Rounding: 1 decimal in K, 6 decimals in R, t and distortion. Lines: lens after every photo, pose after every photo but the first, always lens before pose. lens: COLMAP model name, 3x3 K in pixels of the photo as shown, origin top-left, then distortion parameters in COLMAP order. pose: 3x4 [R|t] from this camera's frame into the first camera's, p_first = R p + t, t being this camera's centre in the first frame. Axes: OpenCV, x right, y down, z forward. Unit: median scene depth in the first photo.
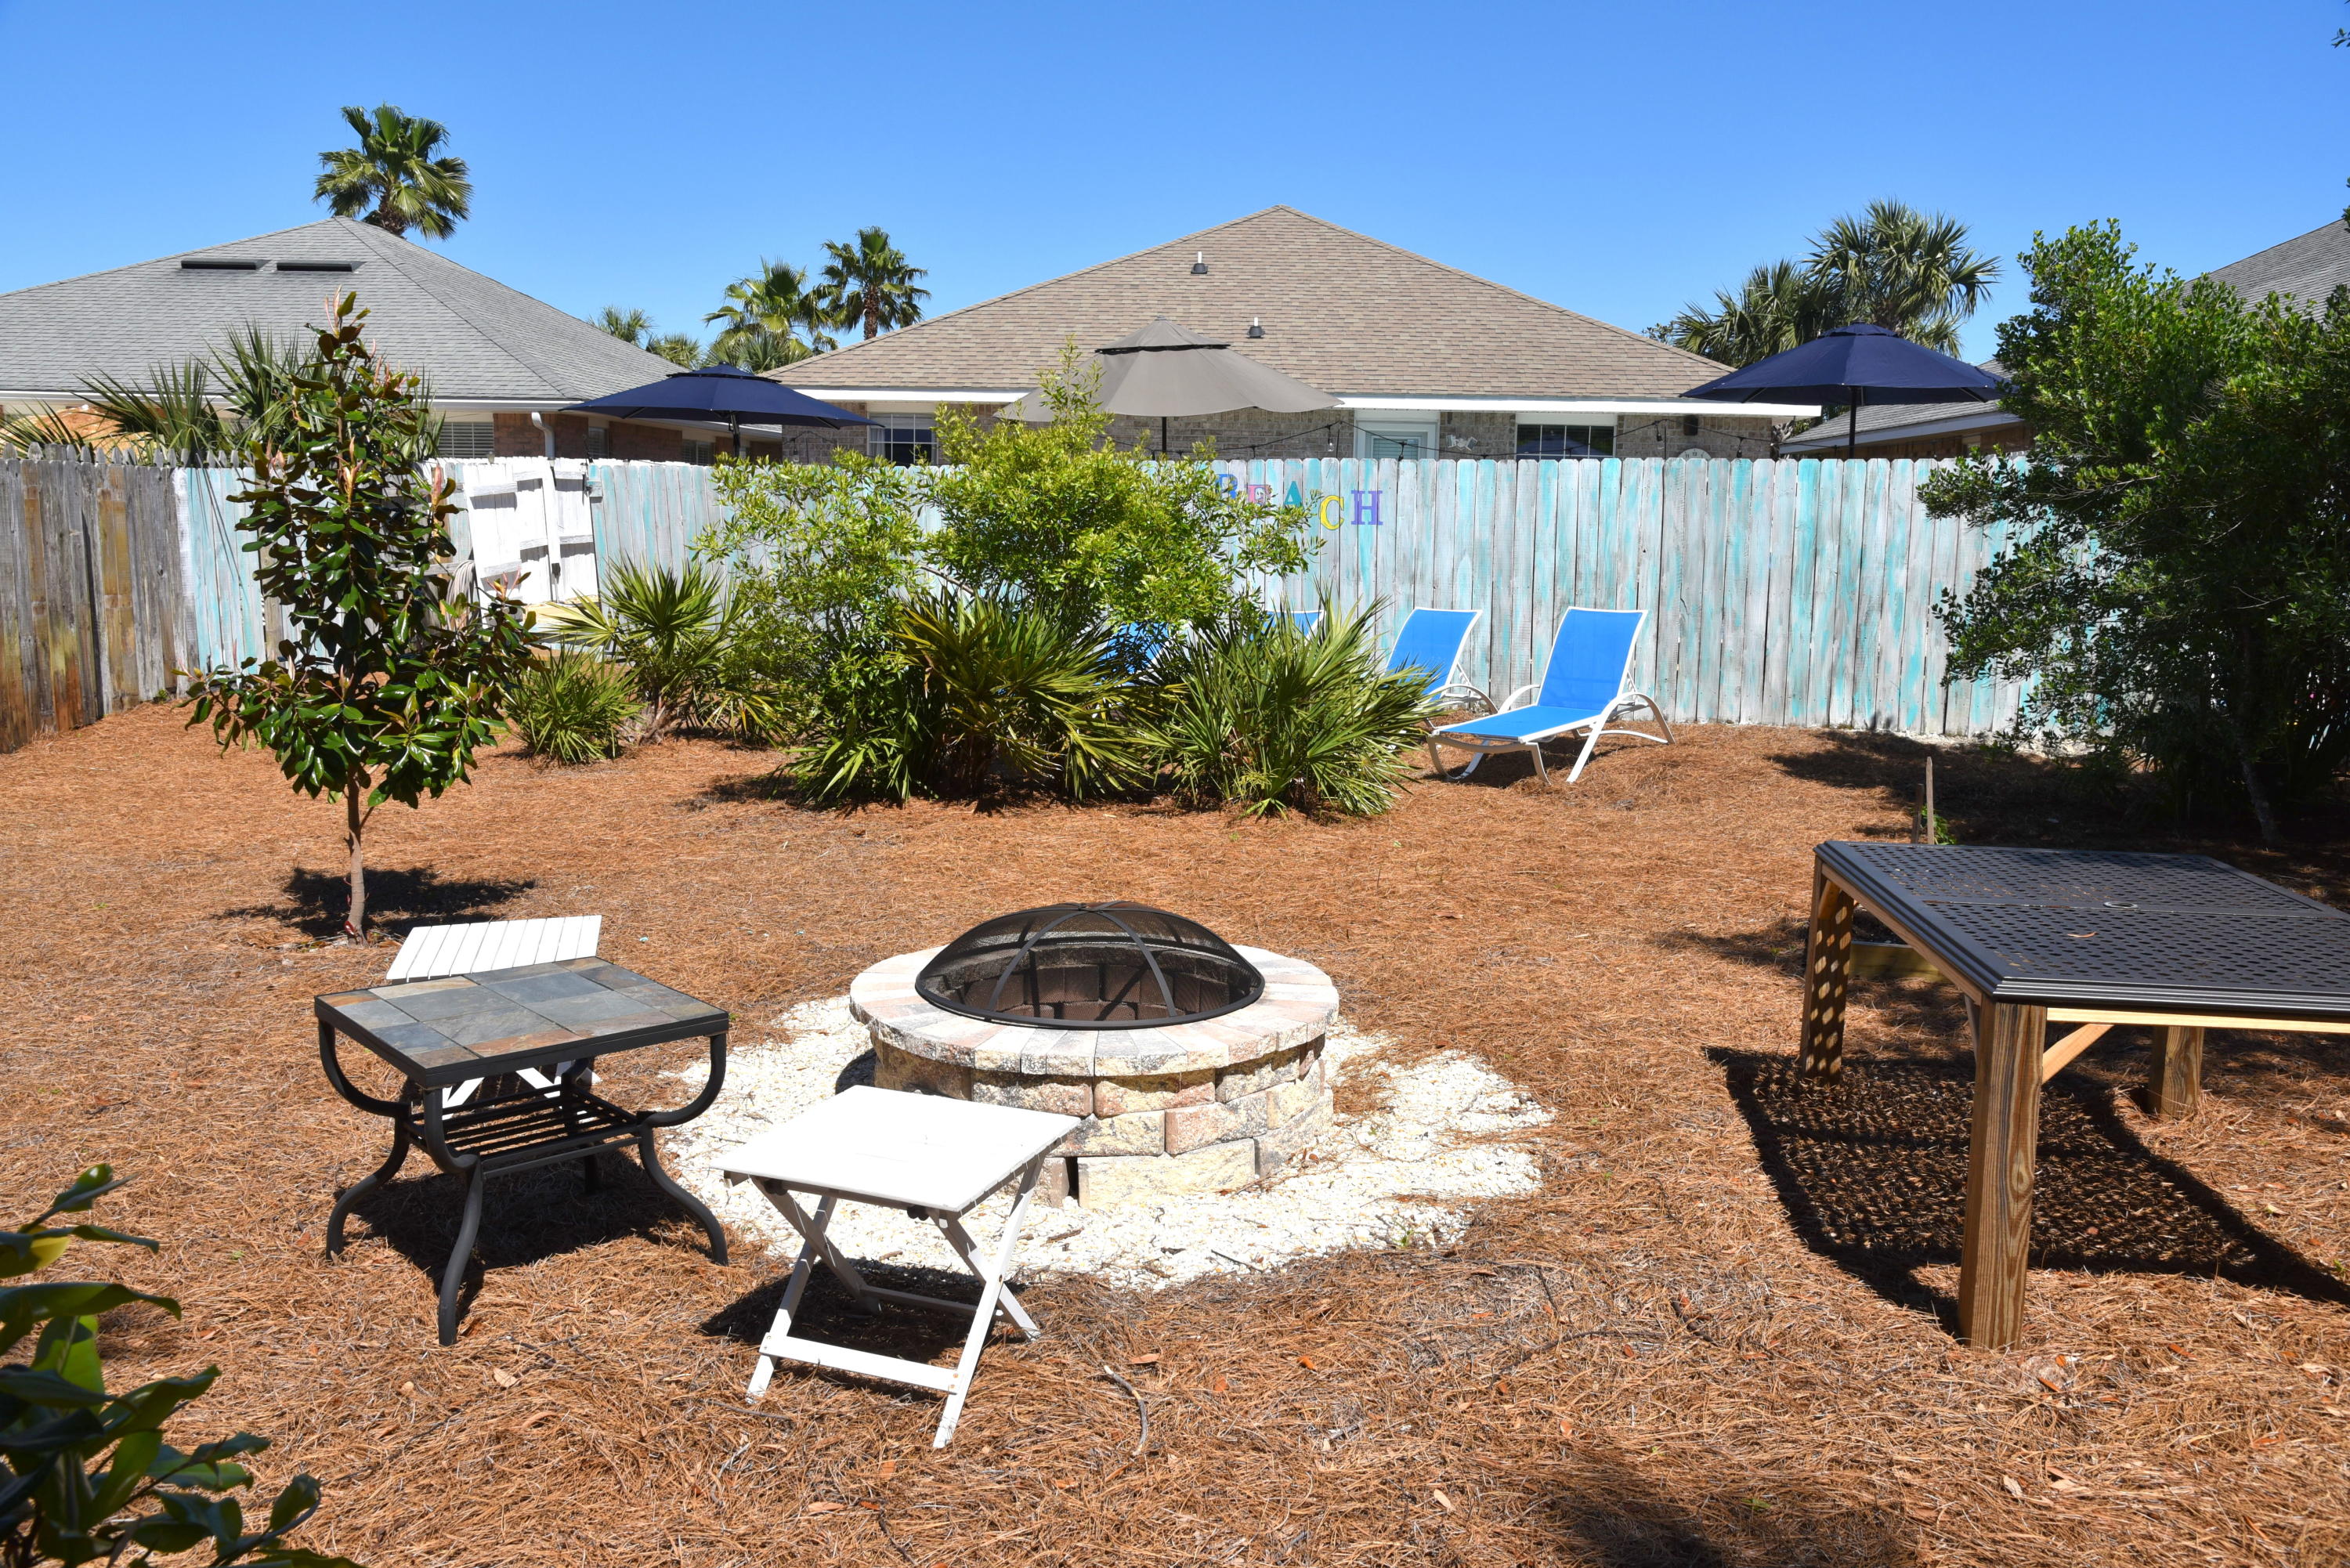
lens RADIAL K [[1812.7, 0, 1164.4], [0, 1812.7, 788.2], [0, 0, 1]] dist [-0.069436, 0.082527]
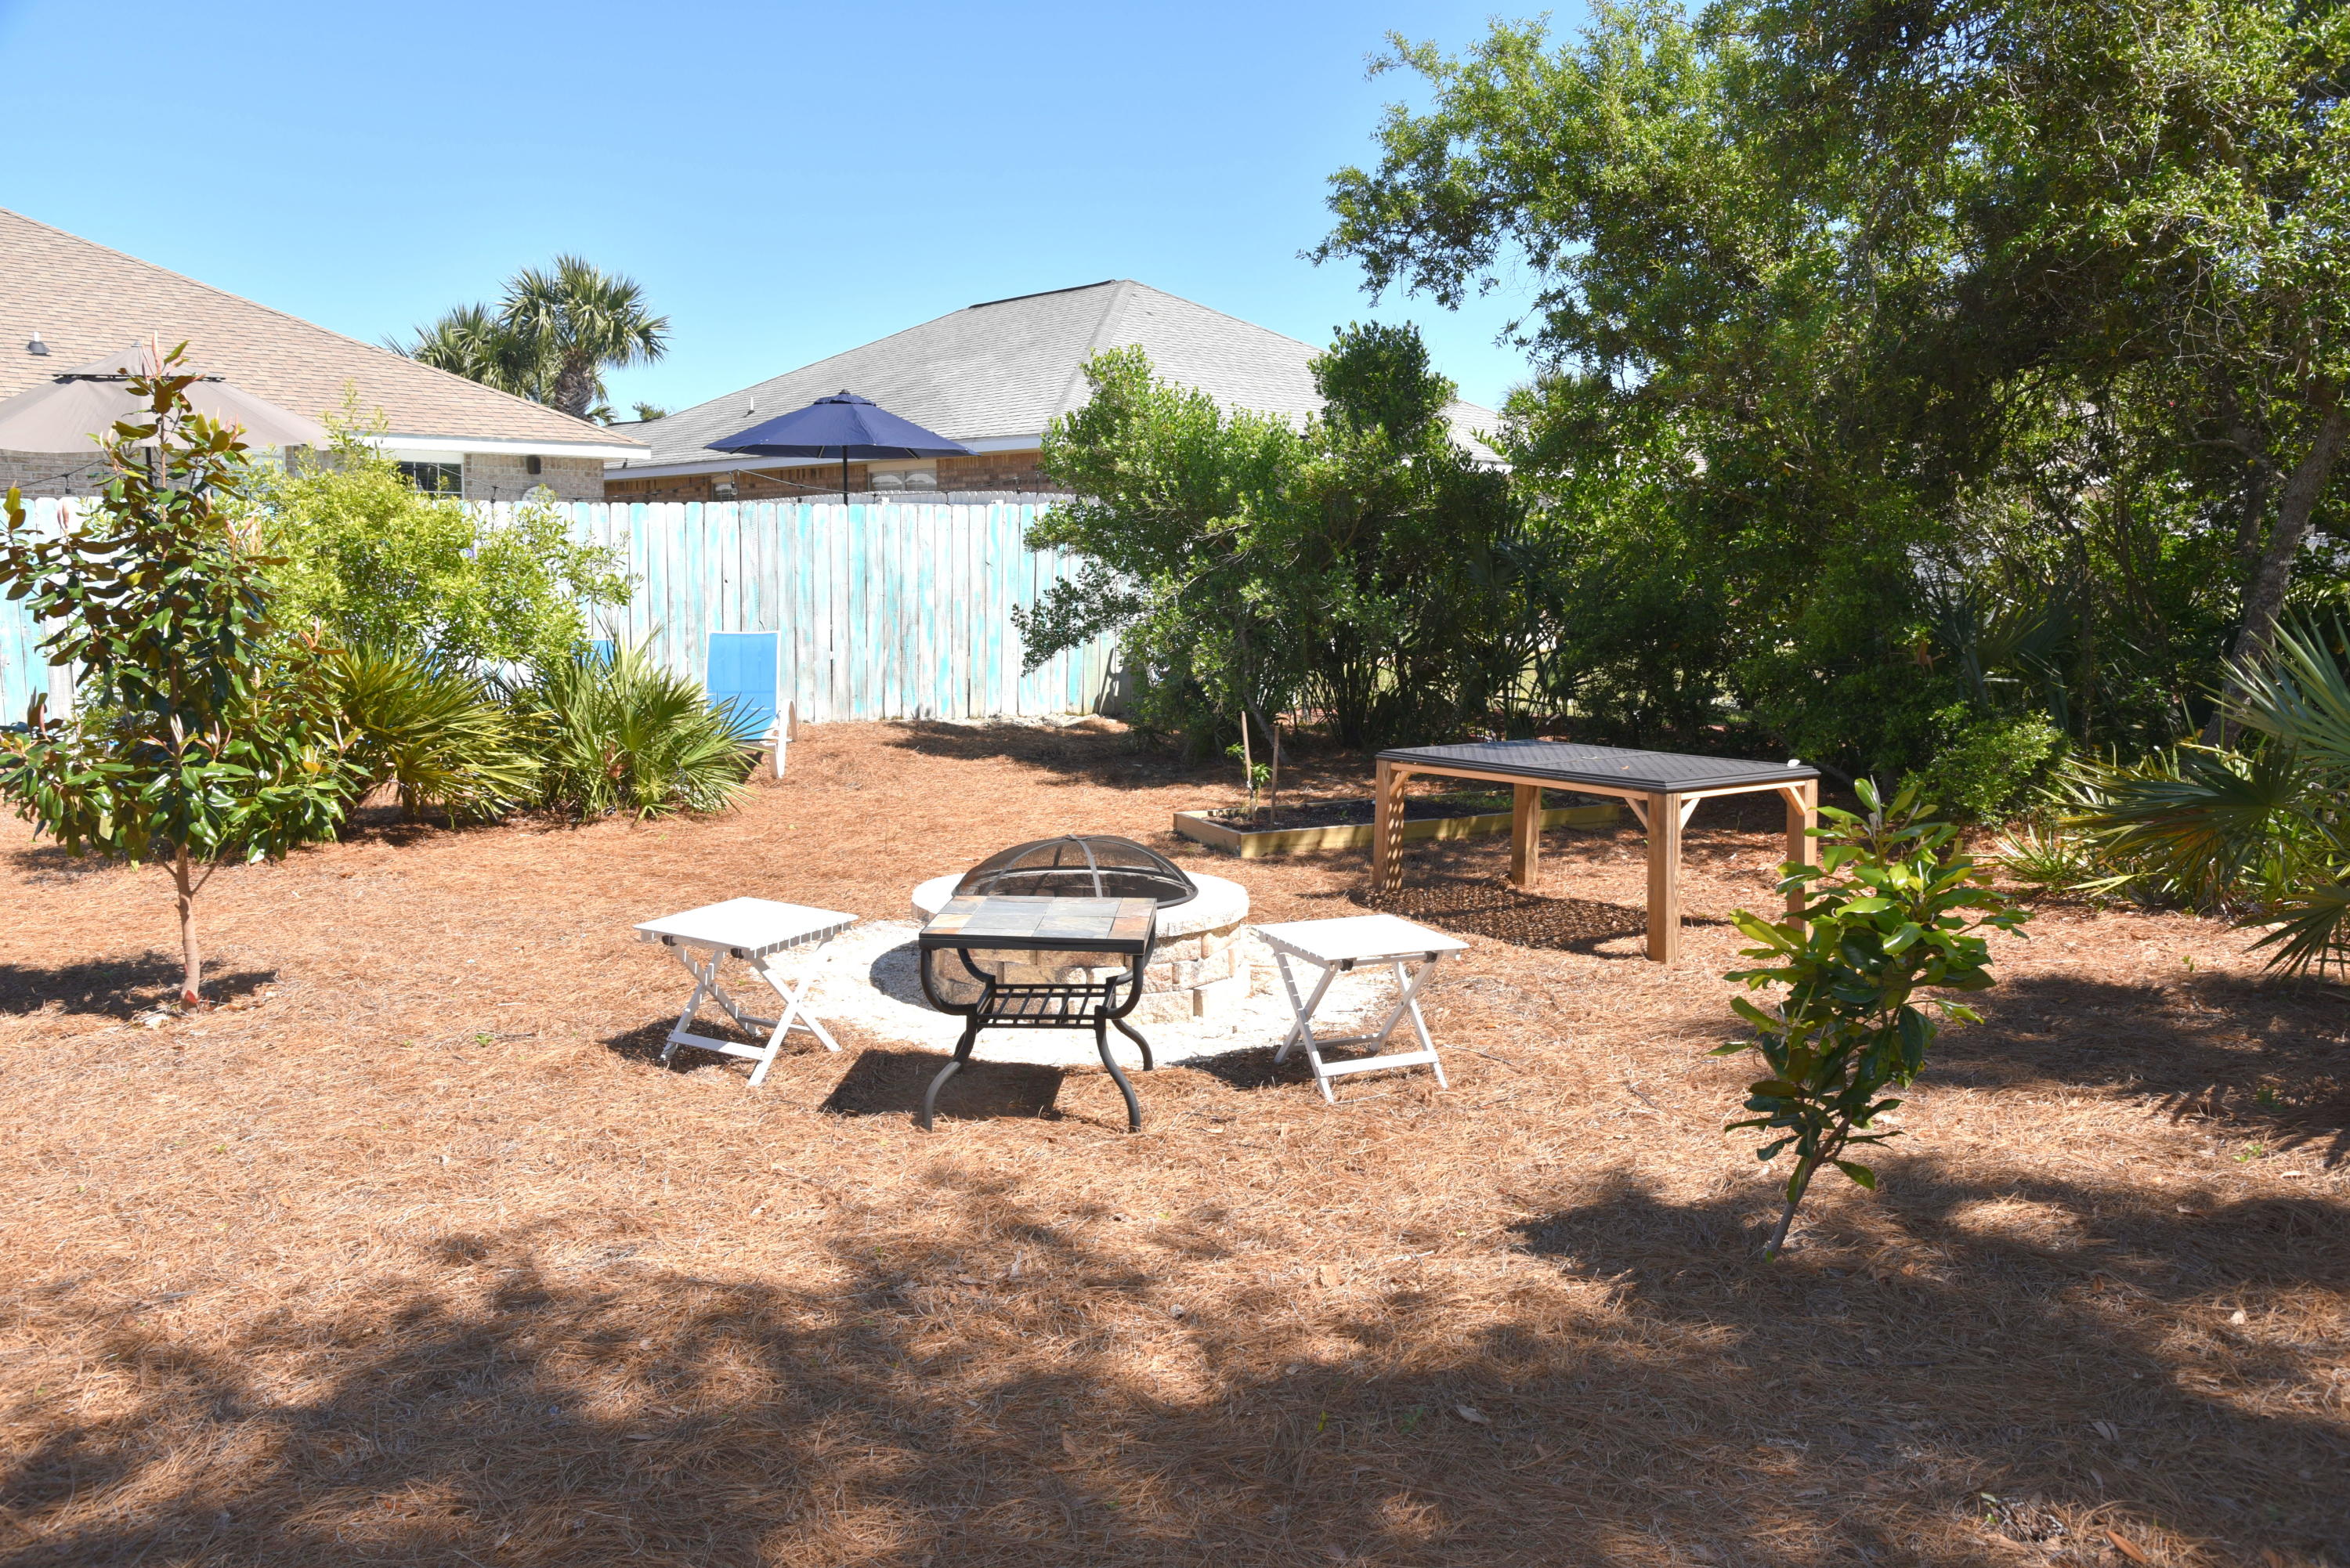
lens RADIAL K [[1838.4, 0, 1157.1], [0, 1838.4, 775.7], [0, 0, 1]] dist [-0.078483, 0.108127]
pose [[0.706011, -0.090848, 0.702349, -0.221959], [0.107811, 0.993966, 0.020195, -0.000428], [-0.699946, 0.061464, 0.711546, -0.016563]]
